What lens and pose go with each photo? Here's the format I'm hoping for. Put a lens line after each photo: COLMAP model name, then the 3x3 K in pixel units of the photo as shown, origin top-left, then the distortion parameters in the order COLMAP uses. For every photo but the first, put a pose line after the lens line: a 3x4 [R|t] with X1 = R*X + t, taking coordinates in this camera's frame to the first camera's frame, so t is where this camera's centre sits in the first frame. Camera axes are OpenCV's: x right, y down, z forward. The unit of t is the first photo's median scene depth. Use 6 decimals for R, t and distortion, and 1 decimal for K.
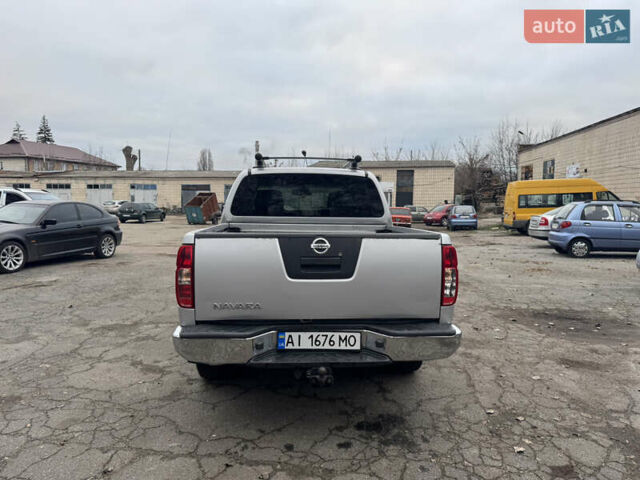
lens RADIAL K [[439.9, 0, 320.0], [0, 439.9, 240.0], [0, 0, 1]] dist [0.125156, -0.176096]
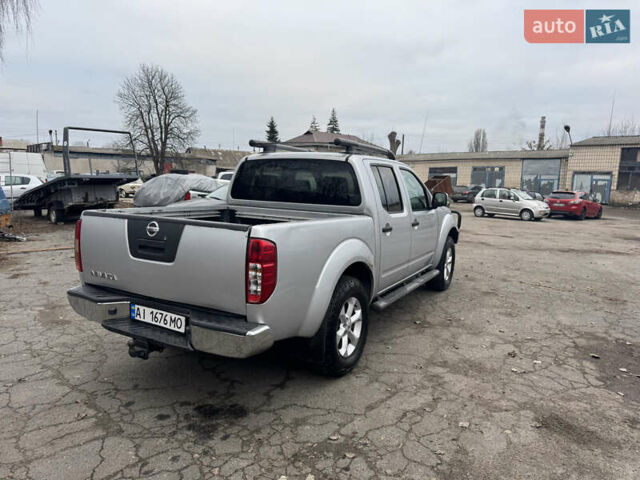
lens RADIAL K [[439.9, 0, 320.0], [0, 439.9, 240.0], [0, 0, 1]] dist [0.125156, -0.176096]
pose [[0.836625, 0.084847, -0.541164, 0.893919], [-0.063688, 0.996298, 0.057746, -0.046575], [0.544060, -0.013846, 0.838932, 0.308859]]
